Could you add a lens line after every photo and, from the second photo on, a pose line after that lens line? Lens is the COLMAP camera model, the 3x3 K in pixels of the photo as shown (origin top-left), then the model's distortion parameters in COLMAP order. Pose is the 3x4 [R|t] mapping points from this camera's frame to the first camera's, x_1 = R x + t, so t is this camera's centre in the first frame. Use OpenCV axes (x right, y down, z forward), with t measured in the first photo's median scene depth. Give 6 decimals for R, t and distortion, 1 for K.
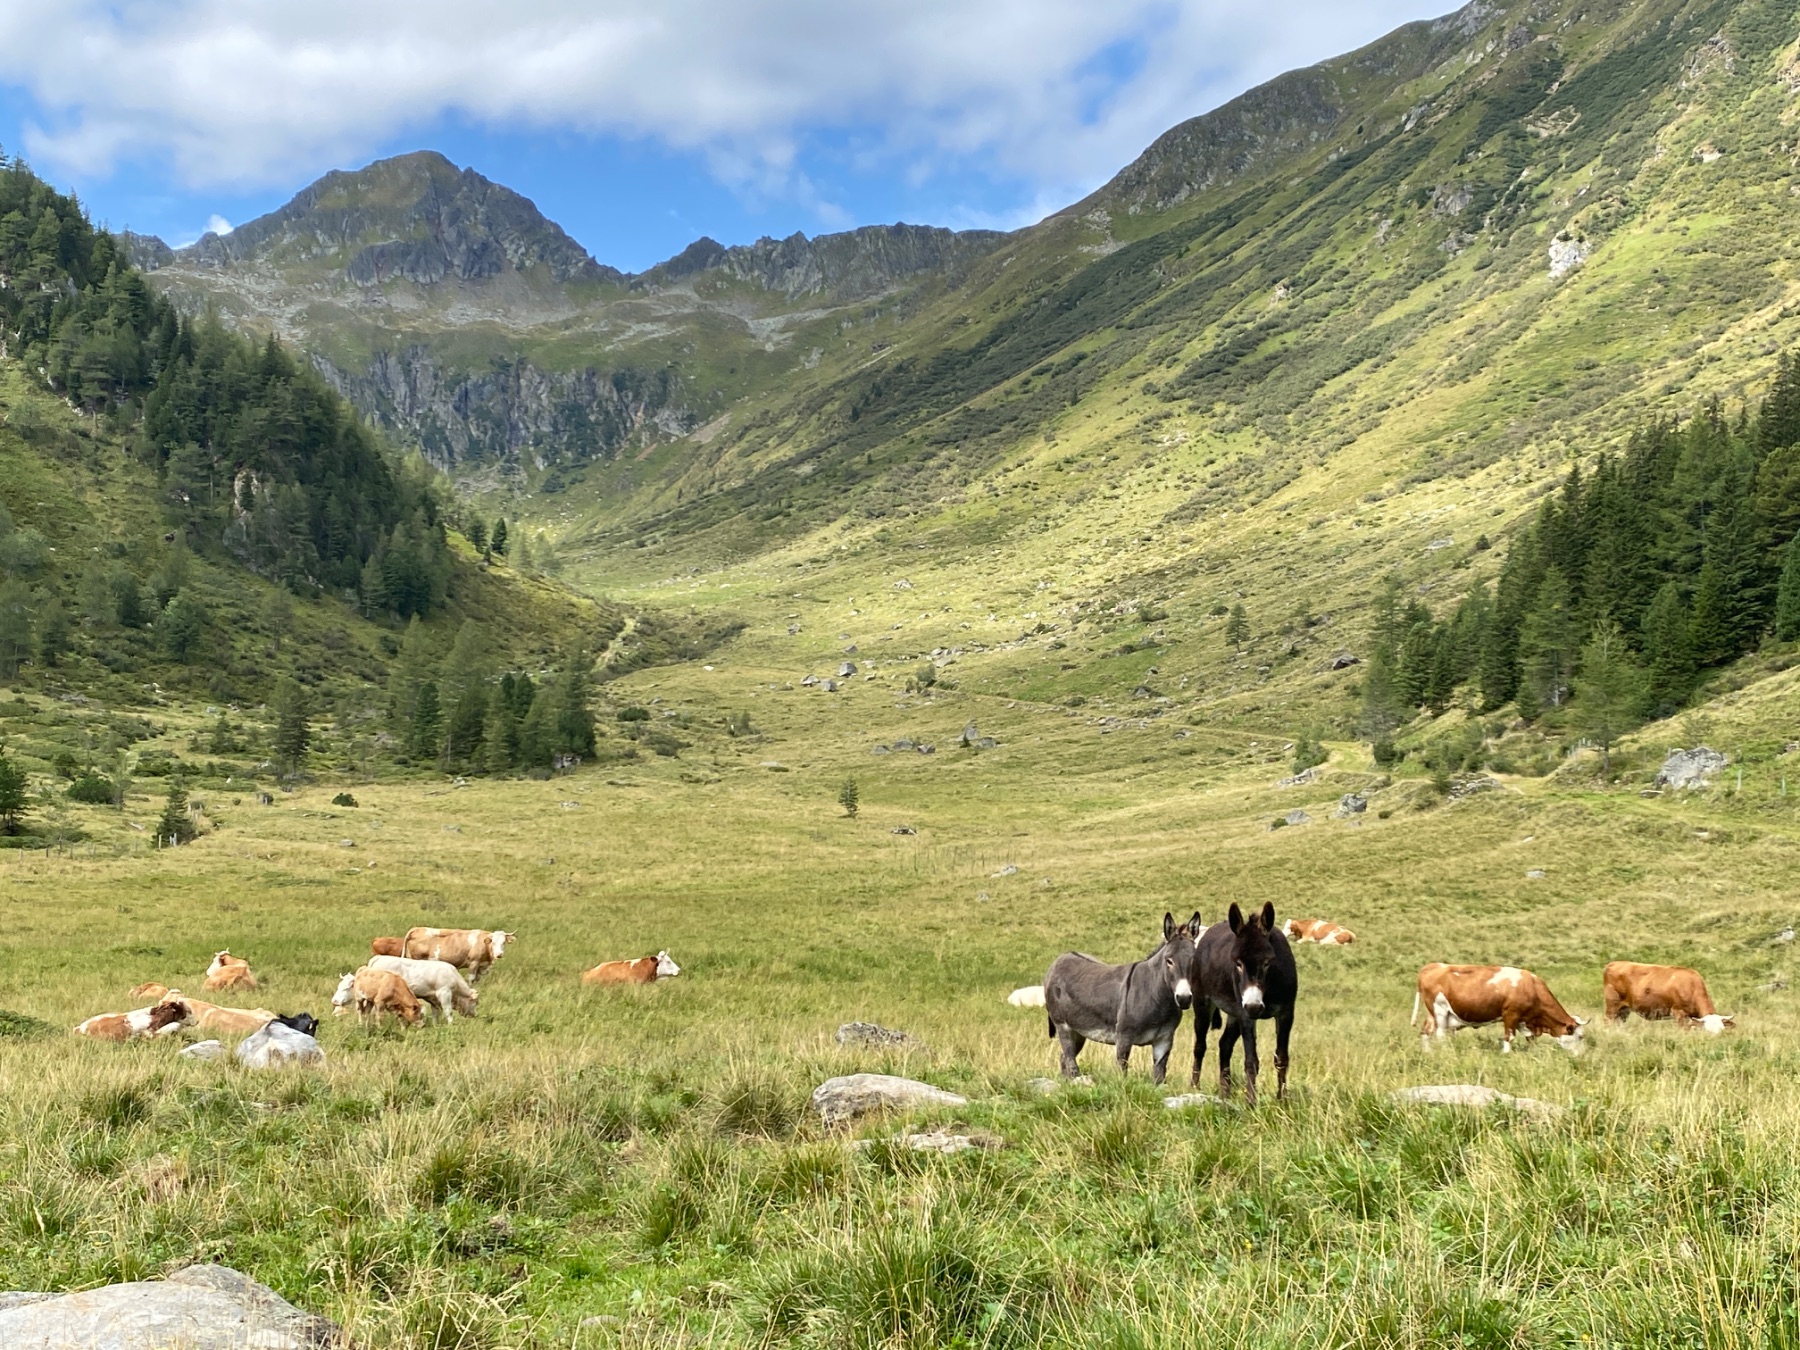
lens RADIAL K [[2148.6, 0, 898.0], [0, 2148.6, 638.5], [0, 0, 1]] dist [0.188777, -0.569800]
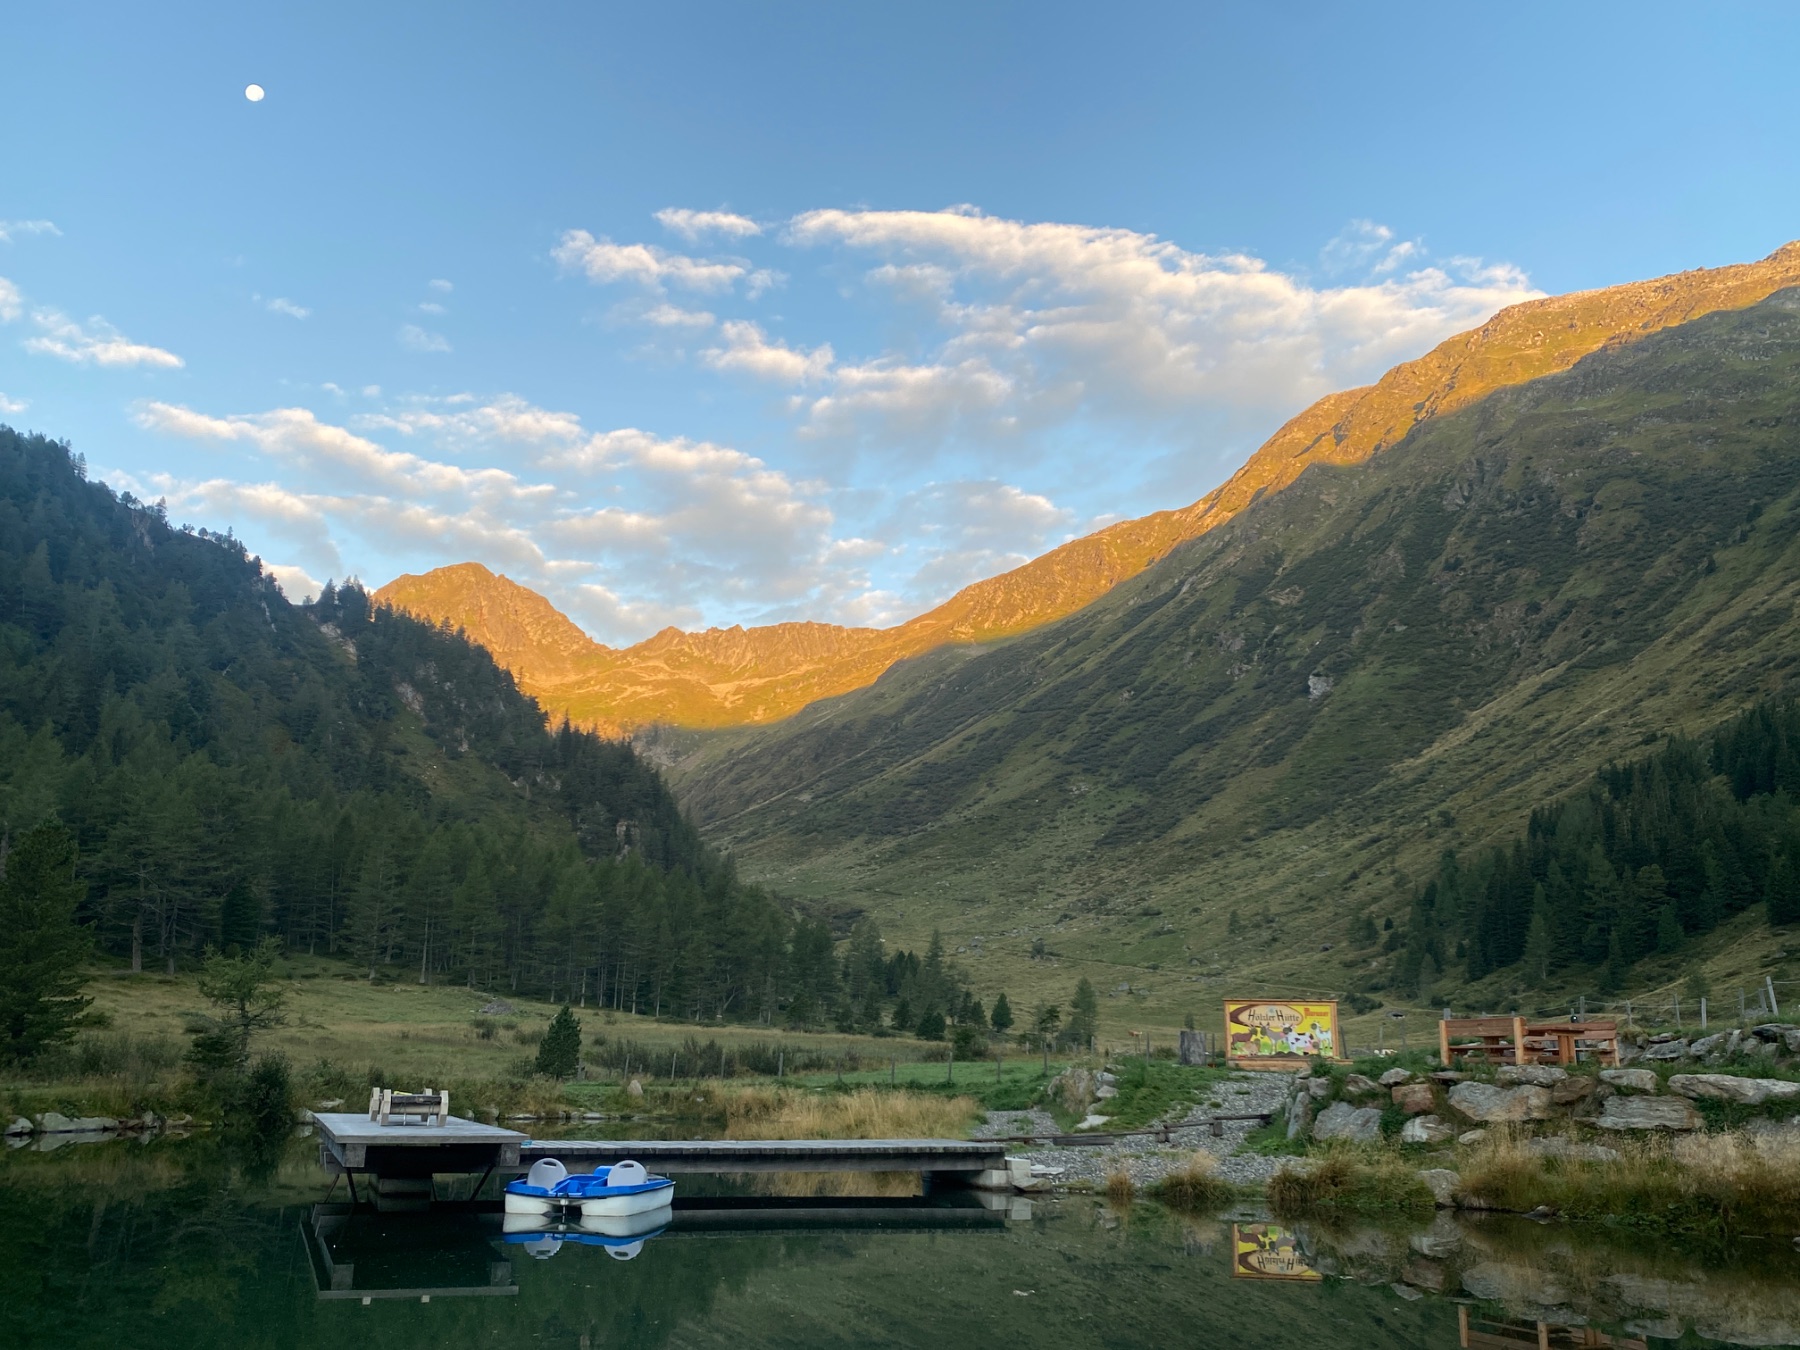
lens RADIAL K [[1545.5, 0, 900.0], [0, 1545.5, 675.0], [0, 0, 1]] dist [0.157797, -0.394240]
pose [[0.994748, 0.022755, 0.099796, -0.117755], [-0.008120, 0.989447, -0.144669, -0.009316], [-0.102035, 0.143099, 0.984435, -0.122778]]
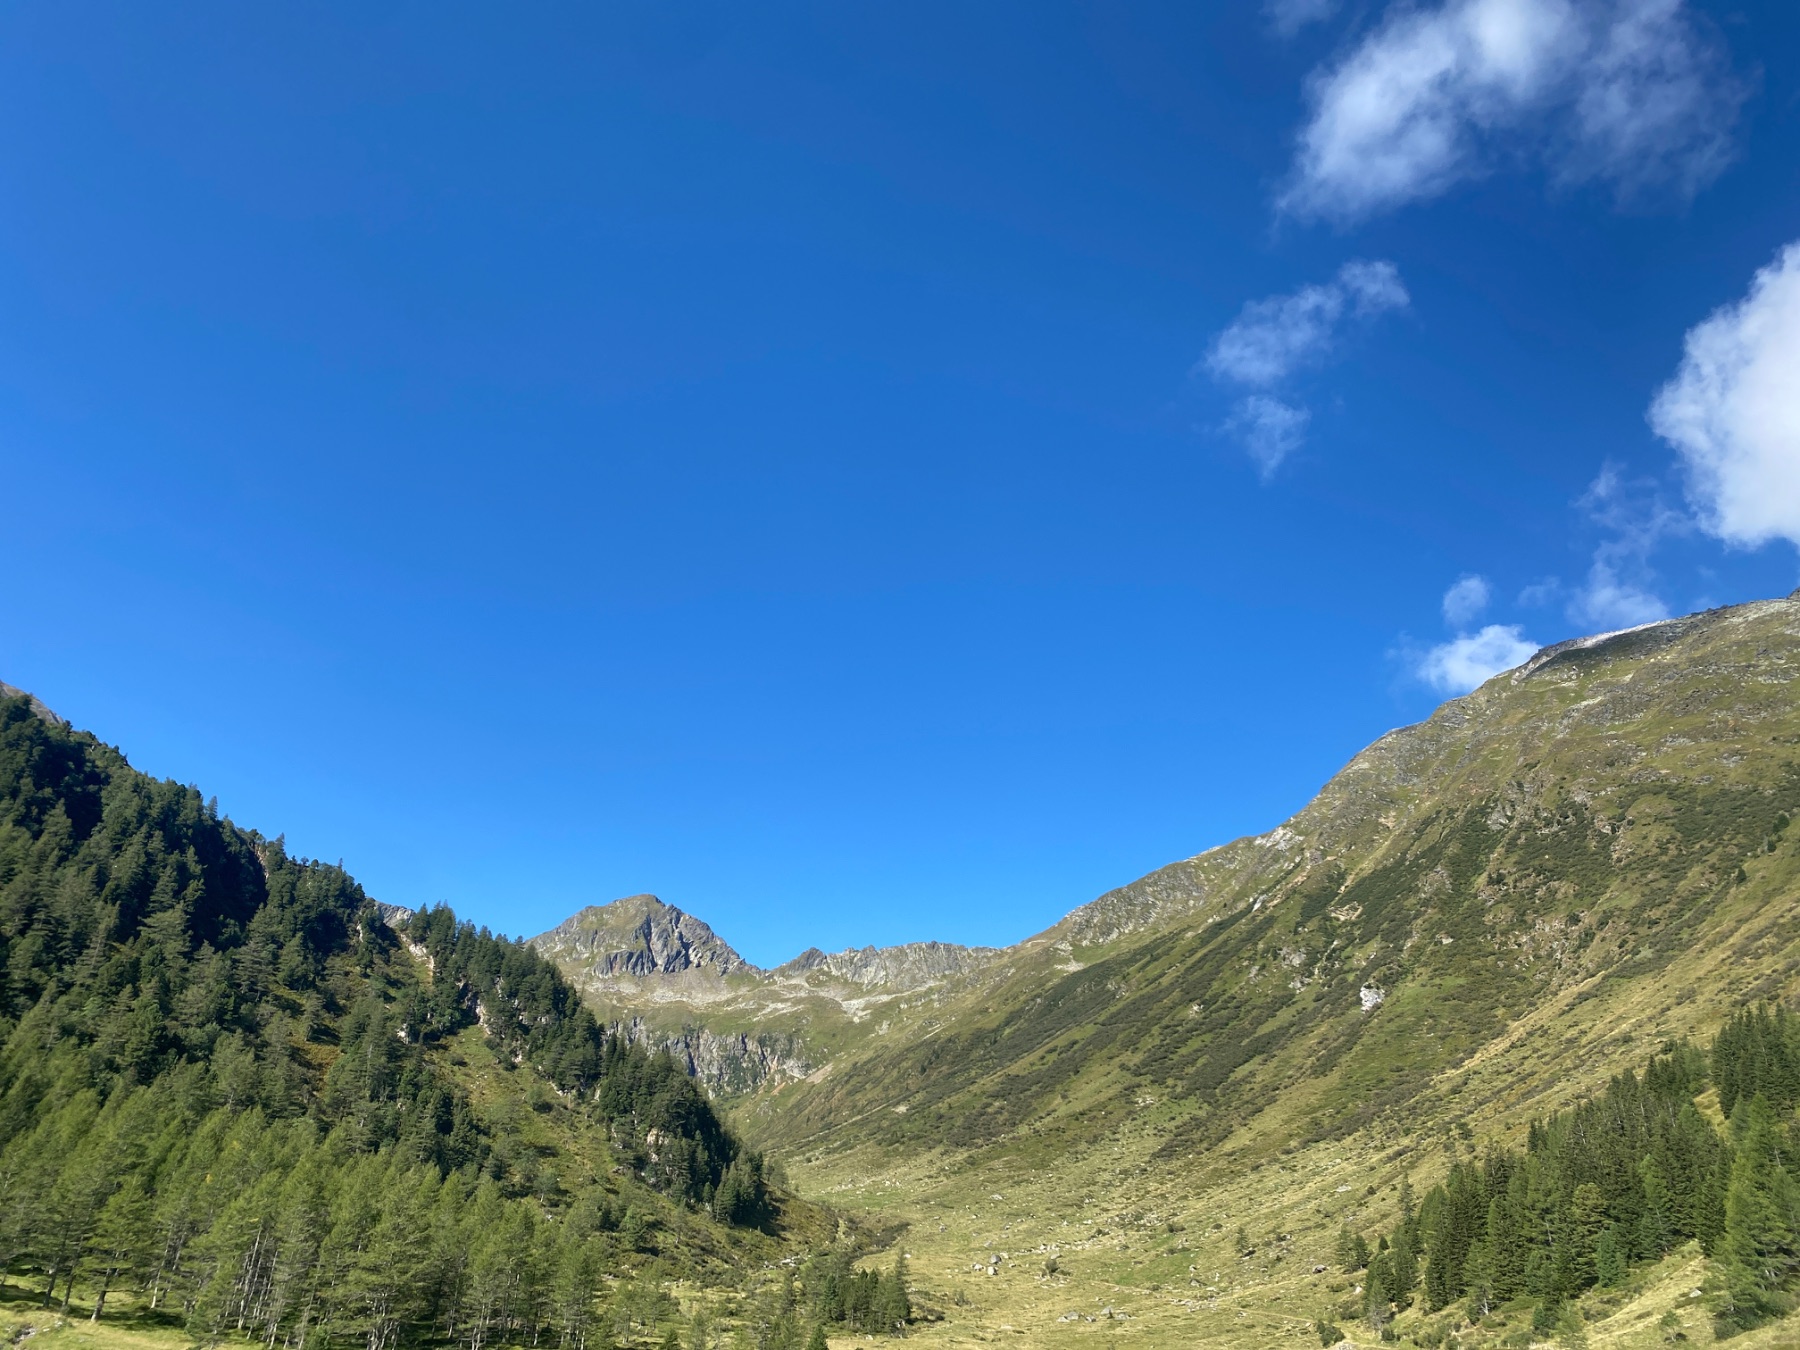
lens RADIAL K [[1365.8, 0, 896.7], [0, 1365.8, 689.6], [0, 0, 1]] dist [0.033192, -0.031825]
pose [[0.999845, 0.014461, -0.010034, -0.055108], [-0.017081, 0.934742, -0.354917, -0.011147], [0.004246, 0.355033, 0.934844, -0.091544]]
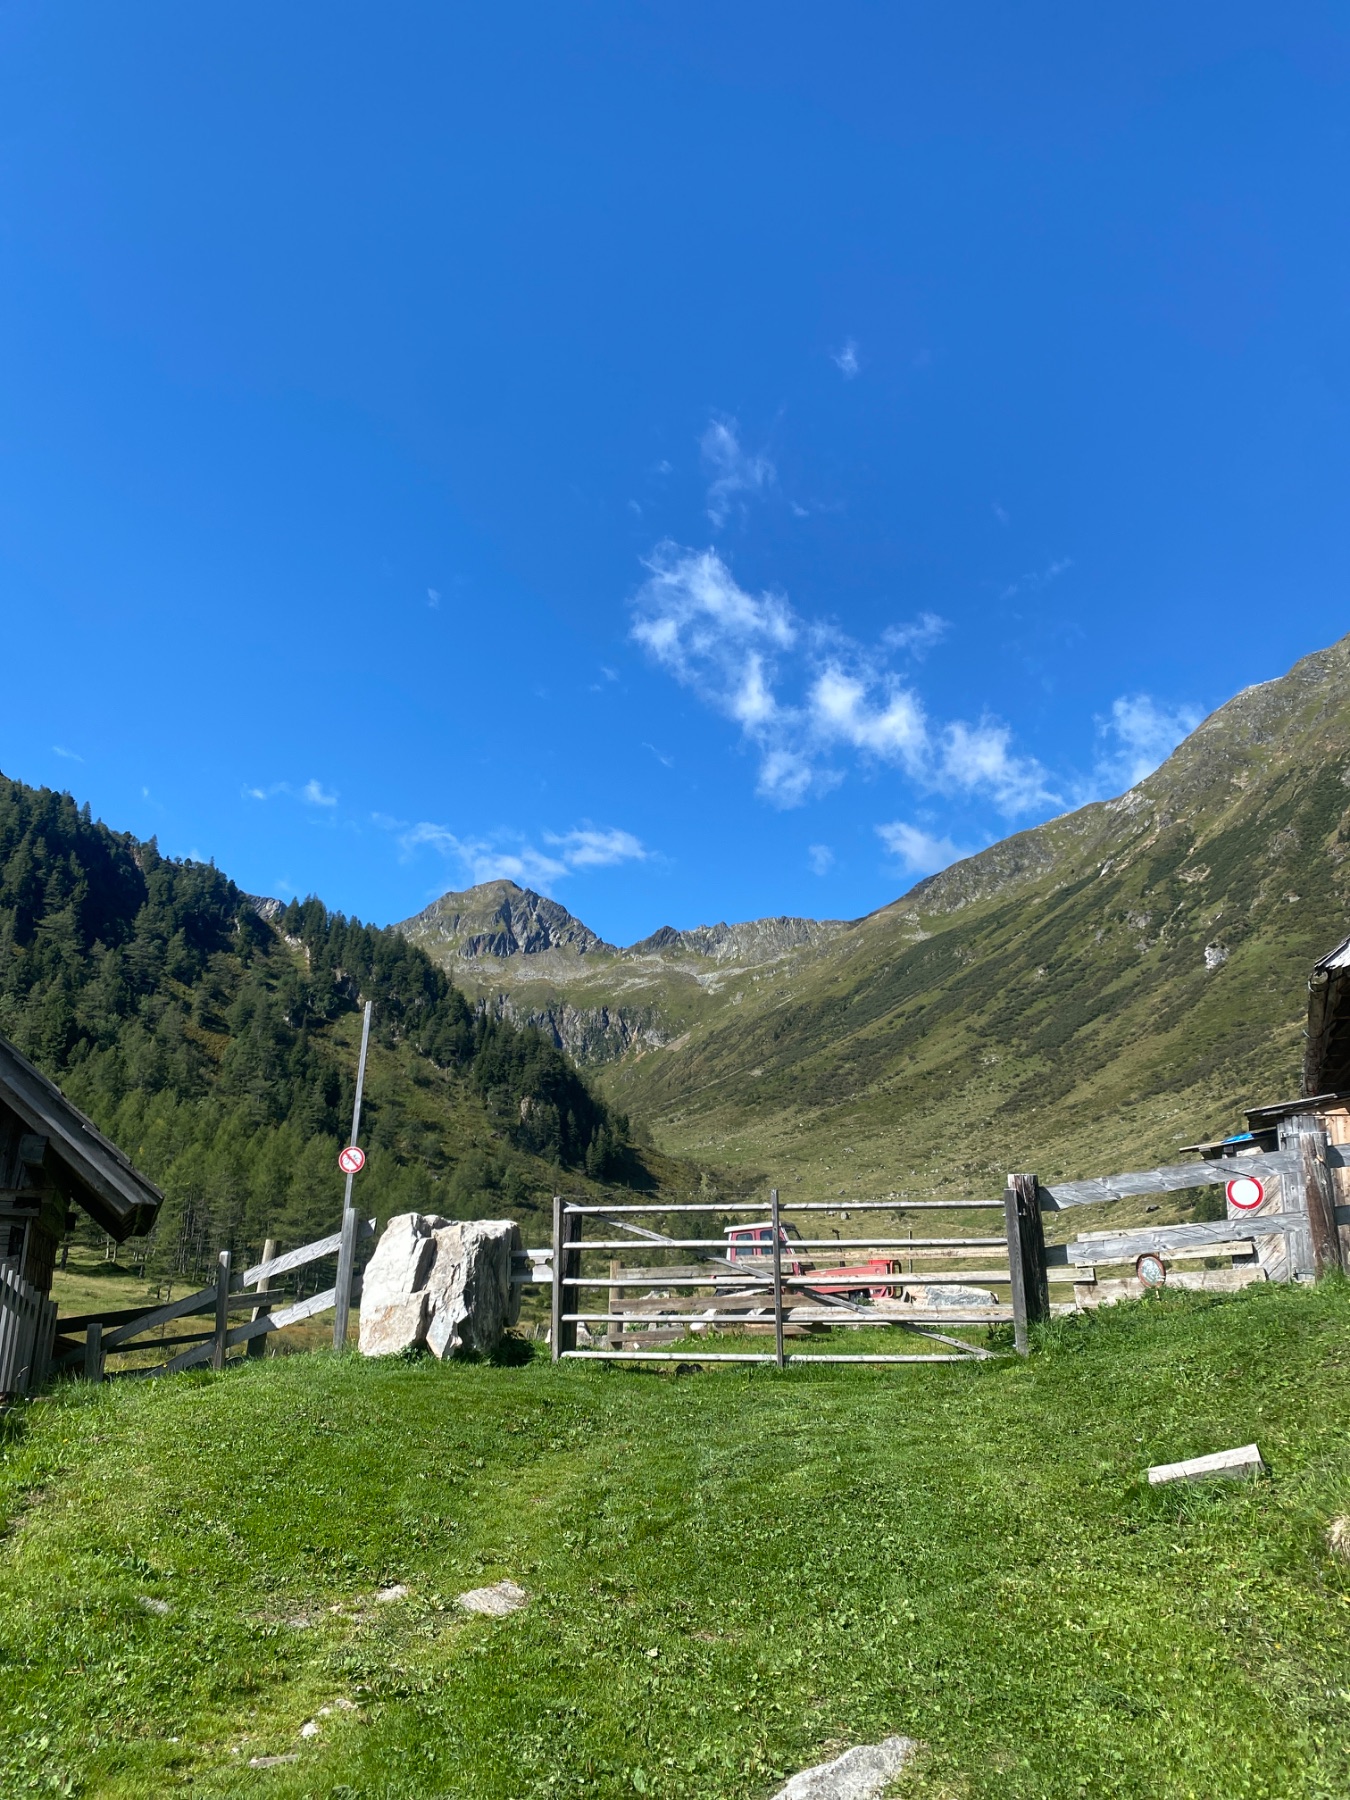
lens RADIAL K [[1349.6, 0, 680.7], [0, 1349.6, 898.4], [0, 0, 1]] dist [0.167079, -0.447241]
pose [[0.998251, -0.016925, -0.056638, -0.054159], [0.005704, 0.981244, -0.192688, -0.010820], [0.058837, 0.192027, 0.979624, -0.102865]]
